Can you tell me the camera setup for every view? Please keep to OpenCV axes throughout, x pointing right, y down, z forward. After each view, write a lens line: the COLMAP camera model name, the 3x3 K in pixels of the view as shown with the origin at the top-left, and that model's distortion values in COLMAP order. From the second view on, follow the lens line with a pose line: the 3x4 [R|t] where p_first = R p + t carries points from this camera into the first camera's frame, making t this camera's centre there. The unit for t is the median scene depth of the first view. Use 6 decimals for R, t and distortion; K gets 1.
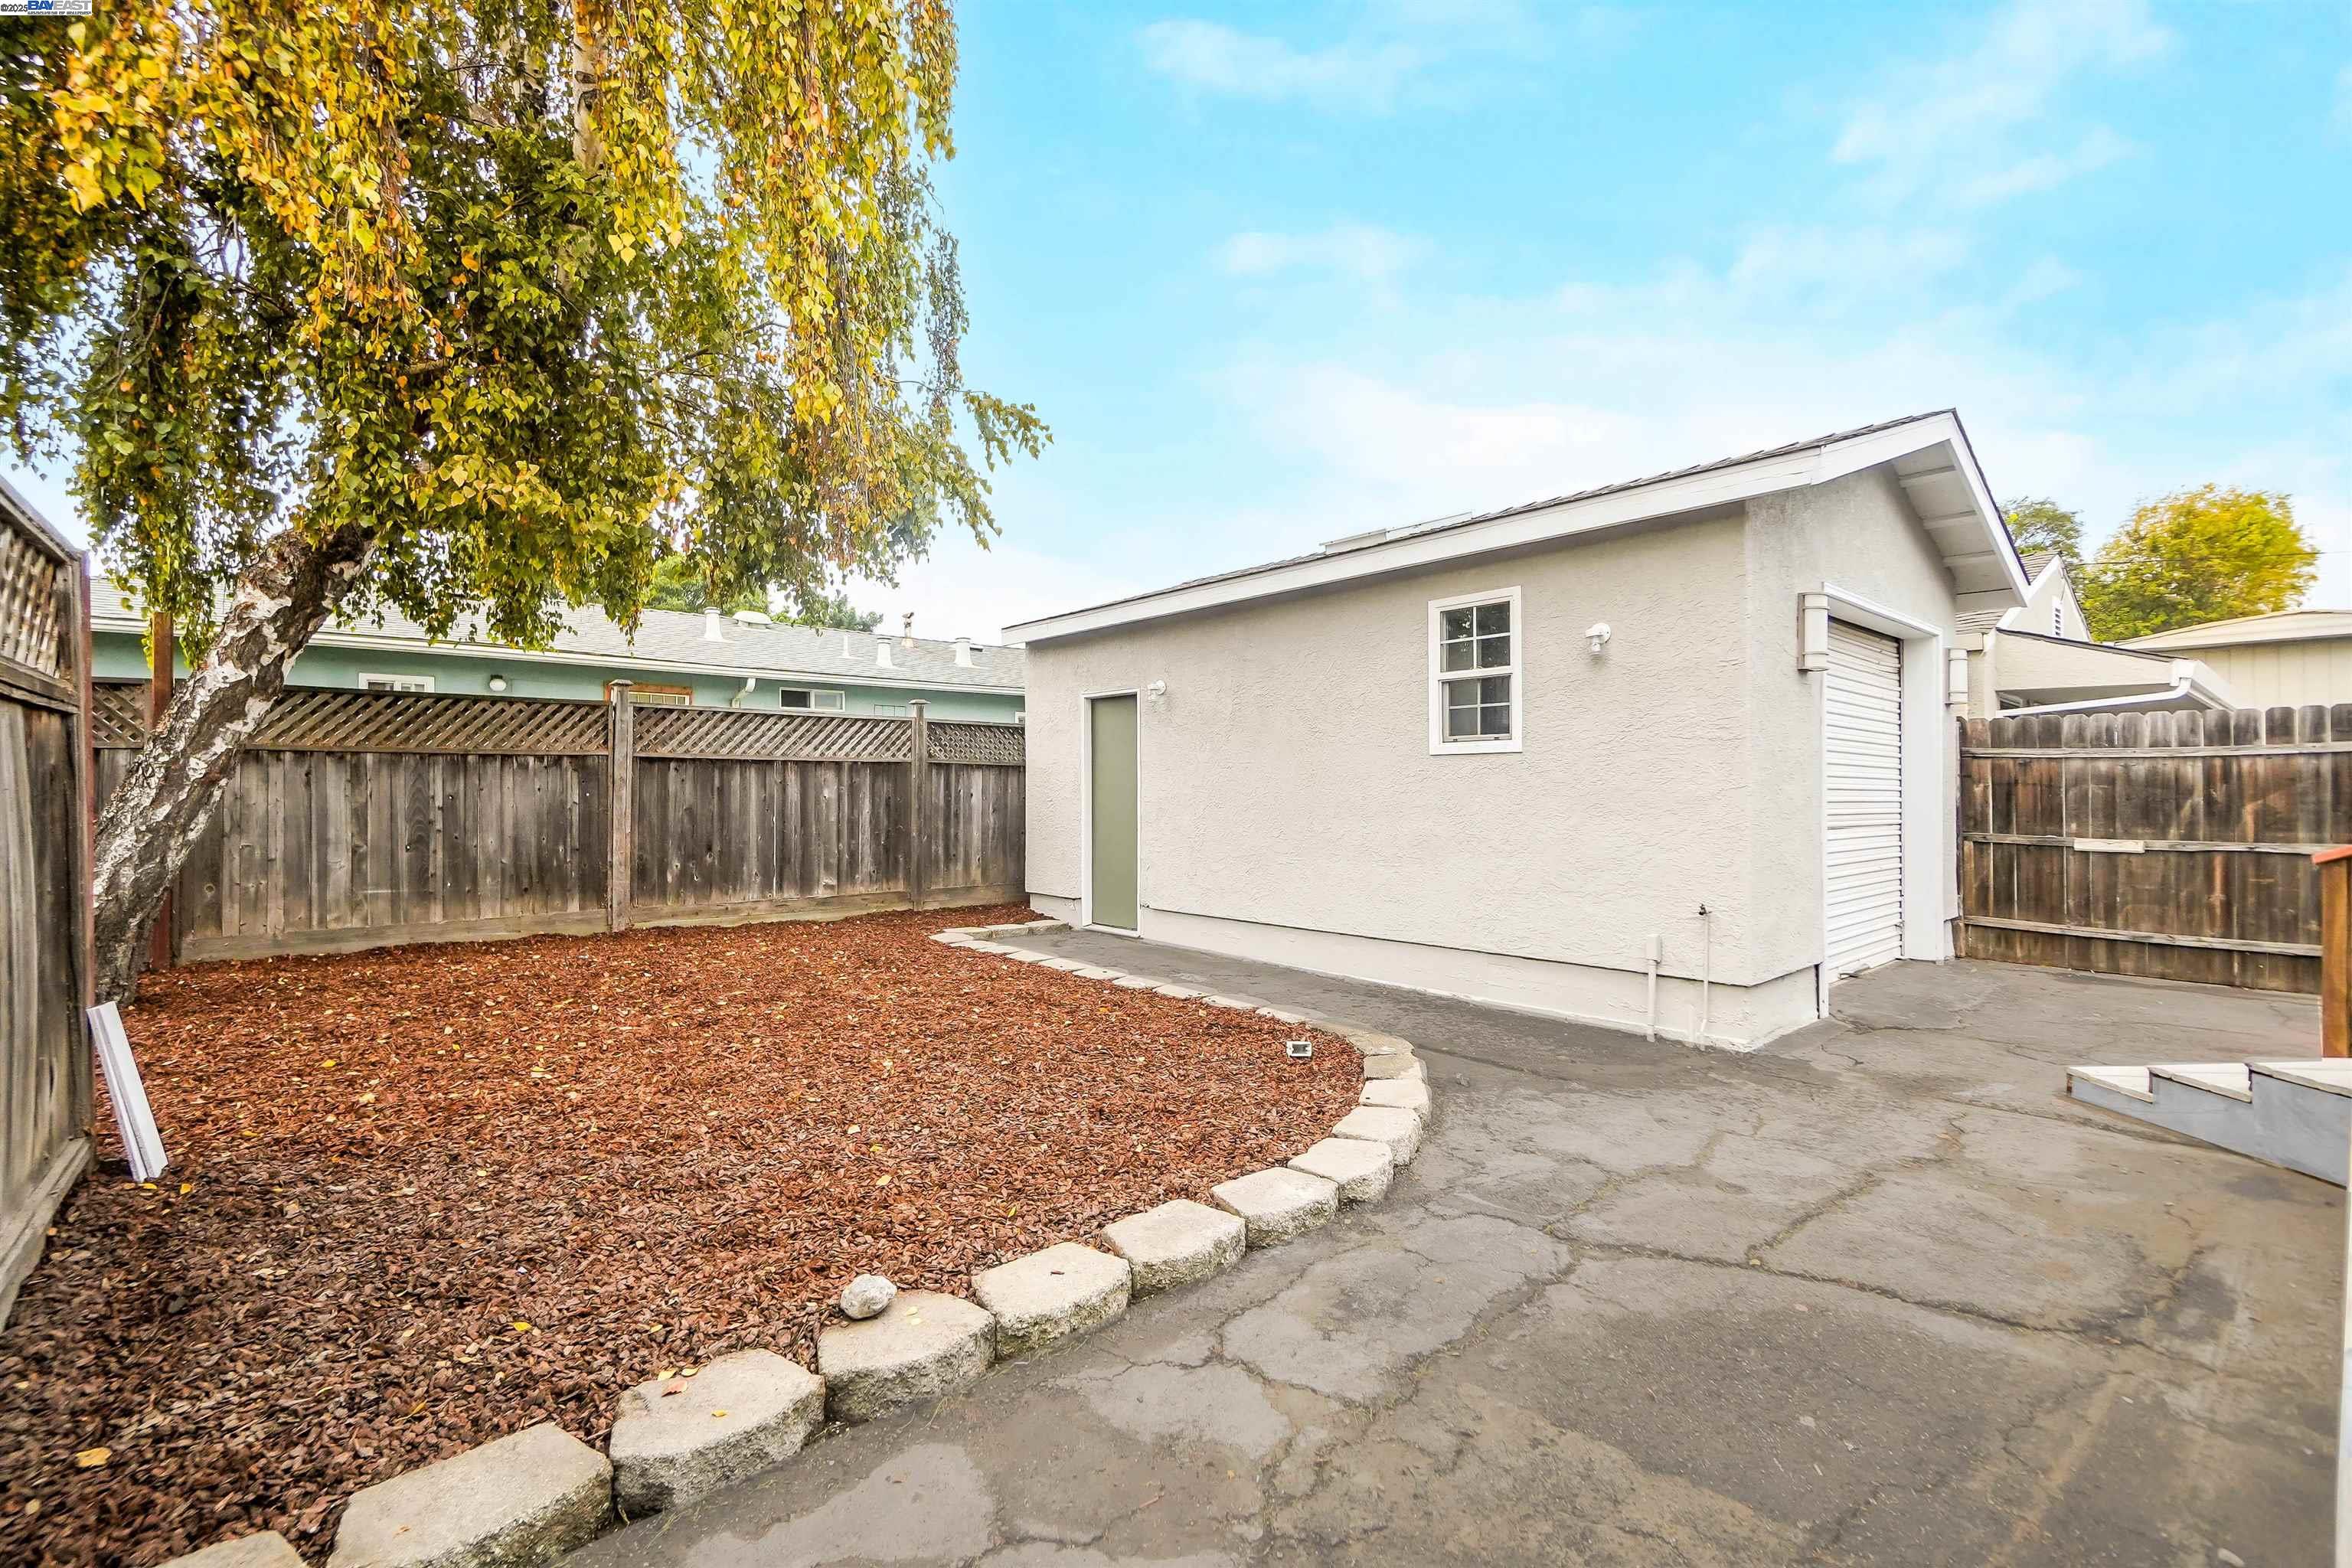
lens RADIAL K [[1009.7, 0, 1178.1], [0, 1009.7, 769.6], [0, 0, 1]] dist [-0.002860, -0.000165]
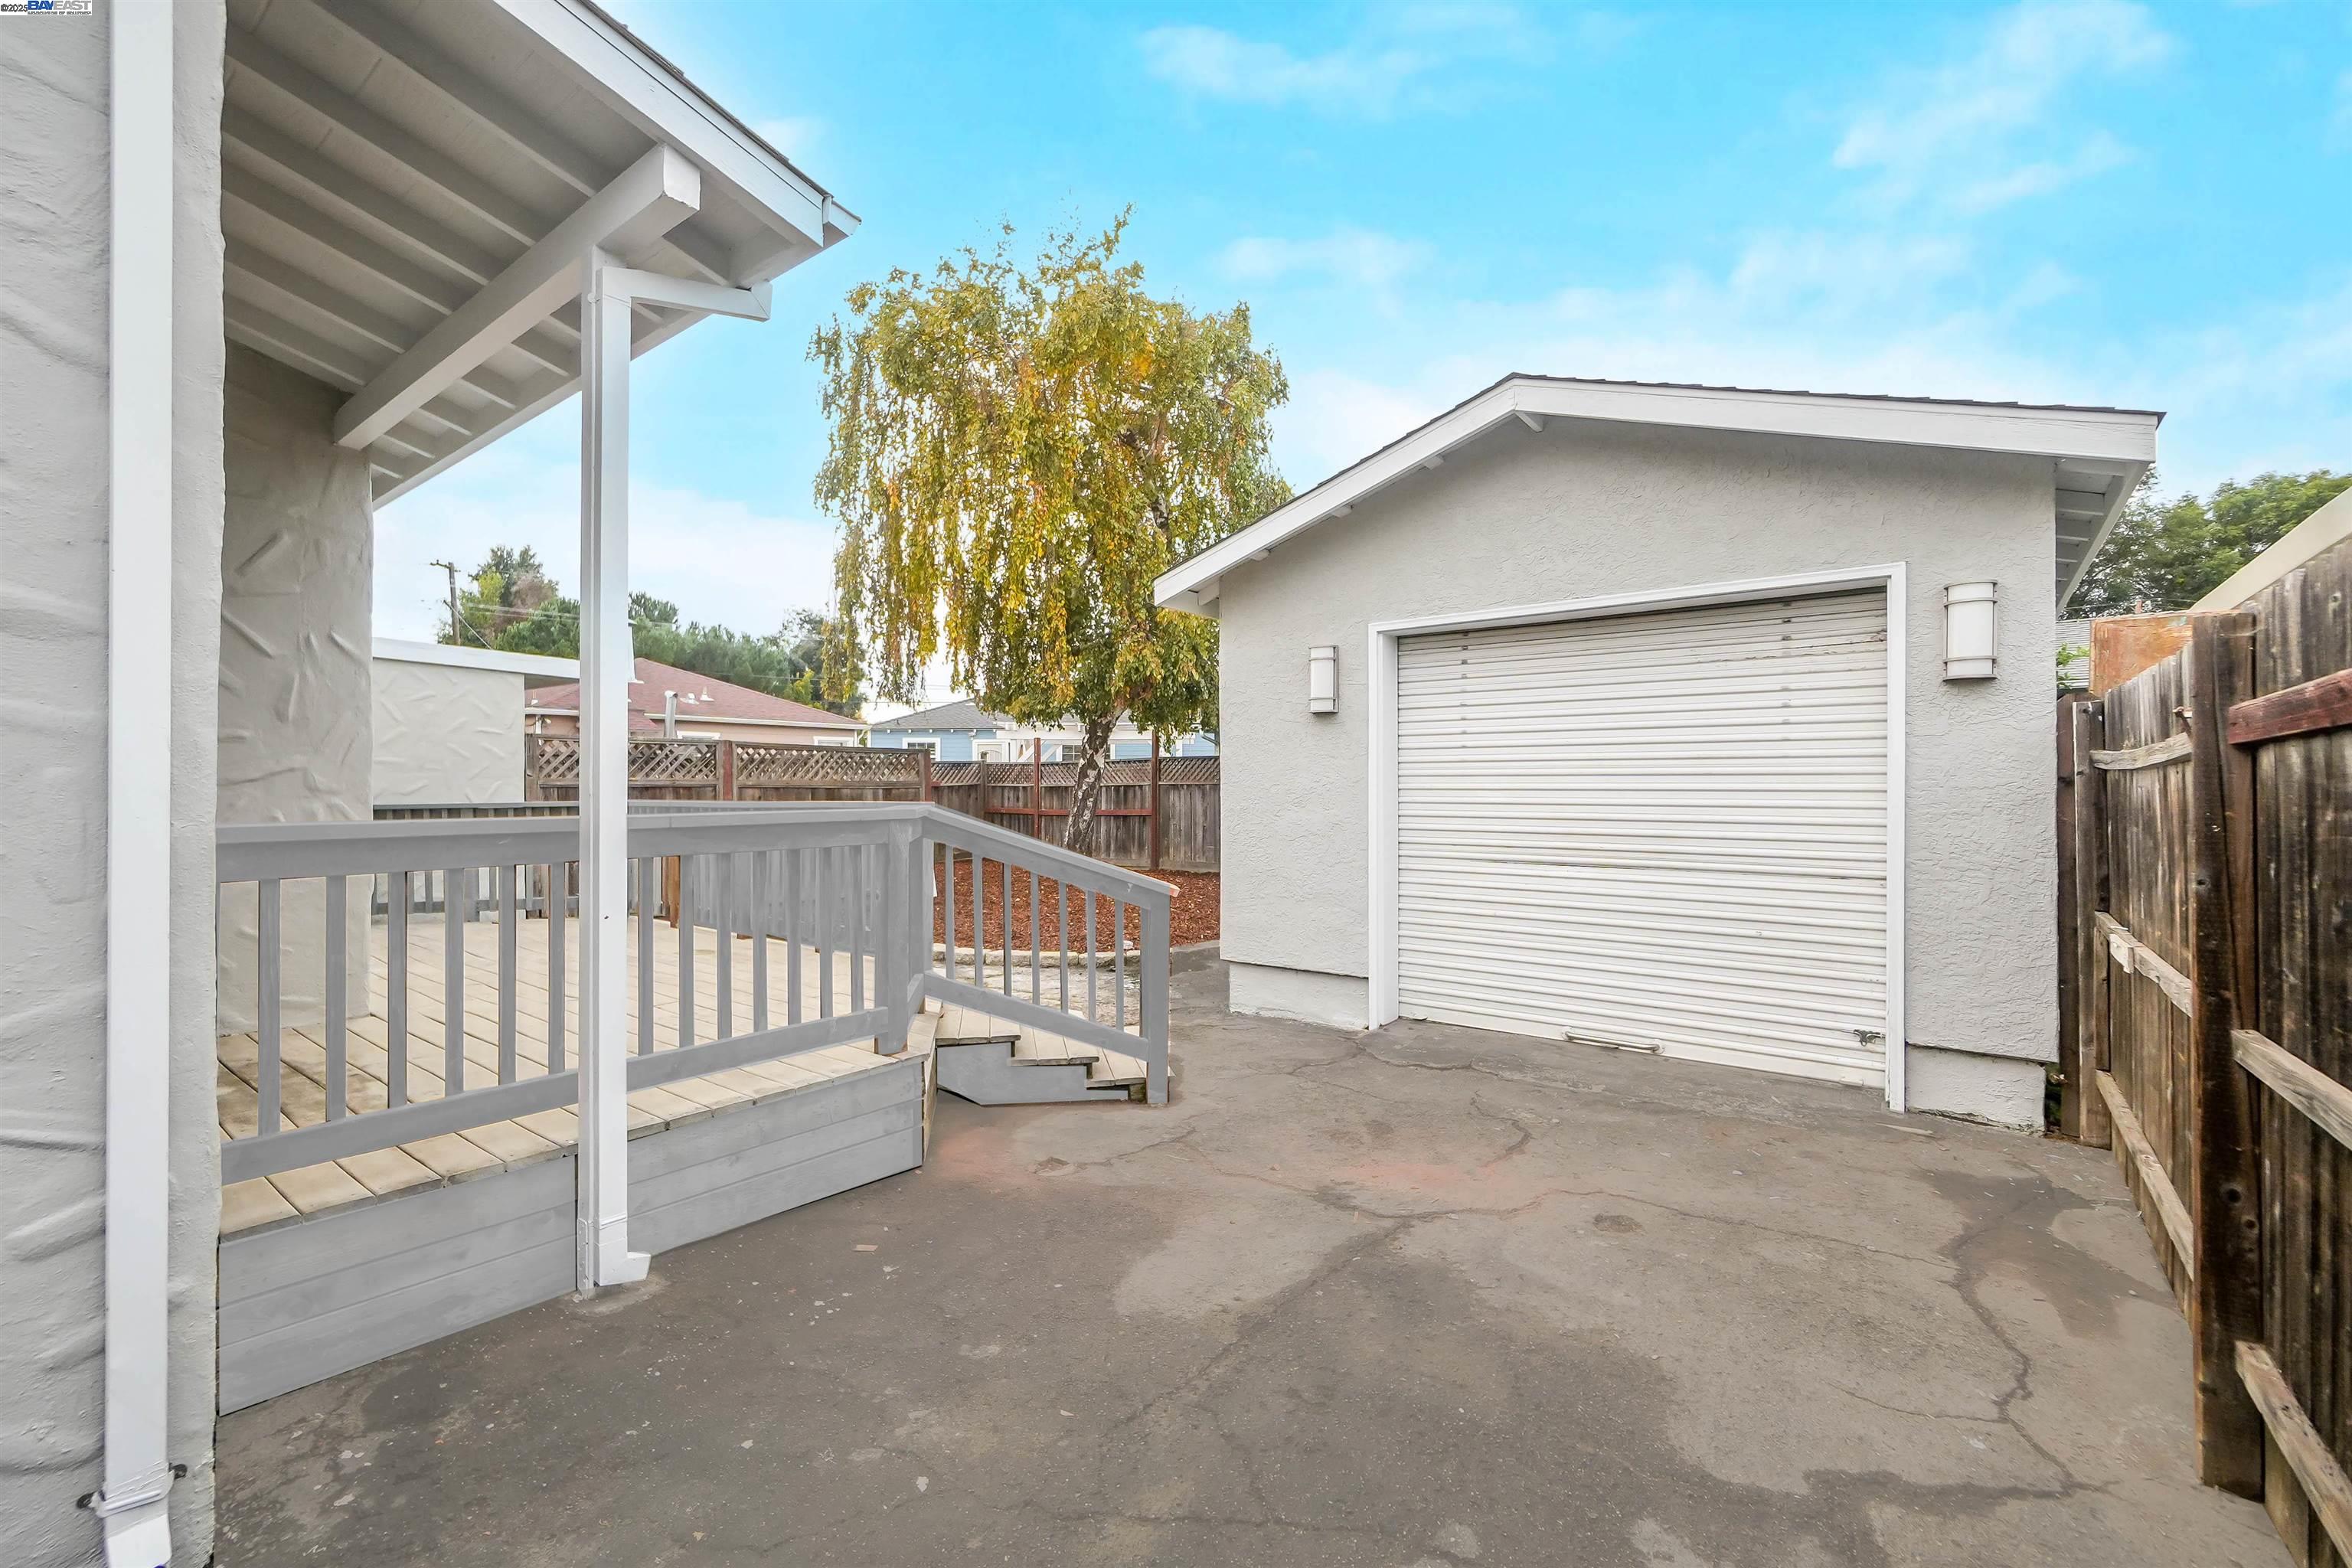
lens RADIAL K [[1013.9, 0, 1181.3], [0, 1013.9, 790.4], [0, 0, 1]] dist [-0.002454, -0.000103]
pose [[0.202038, -0.000161, -0.979378, 1.932725], [0.021964, 0.999749, 0.004367, -0.019990], [0.979131, -0.022393, 0.201991, 0.693234]]
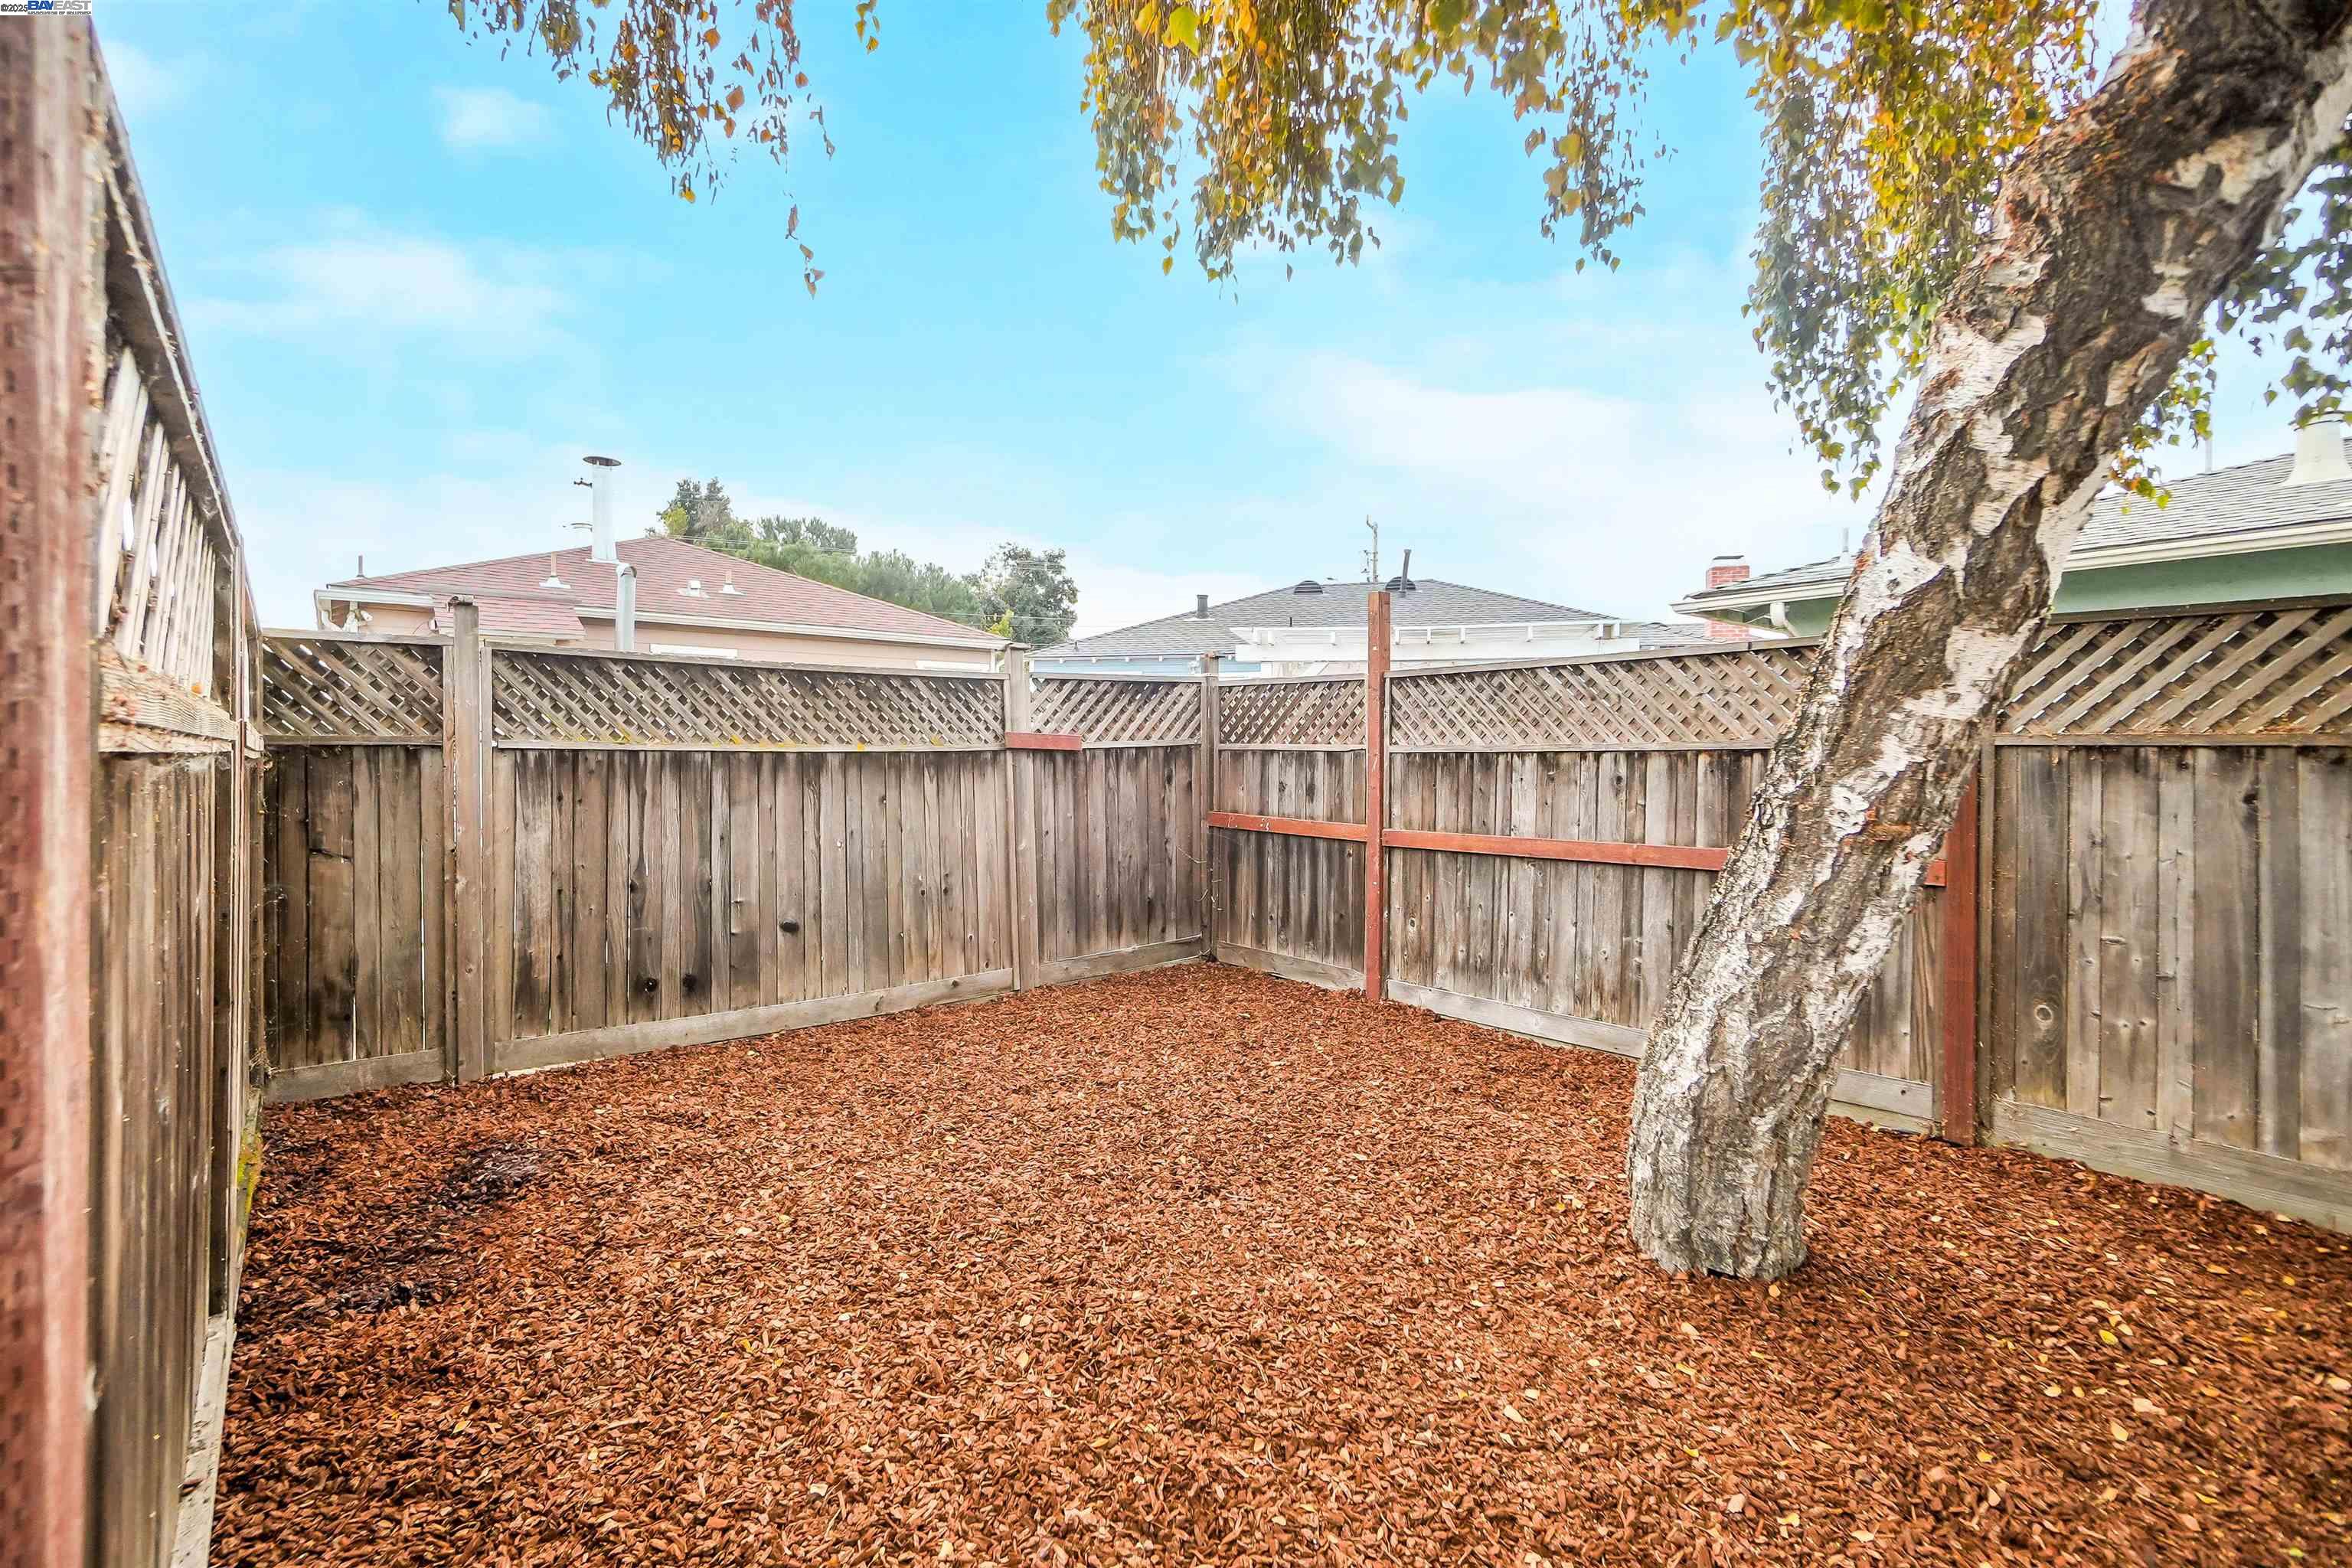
lens RADIAL K [[1039.5, 0, 1167.1], [0, 1039.5, 769.3], [0, 0, 1]] dist [-0.012527, 0.006603]
pose [[-0.032686, 0.013590, -0.999373, -0.532243], [0.012735, 0.999832, 0.013179, -0.027801], [0.999385, -0.012297, -0.032854, 0.727951]]
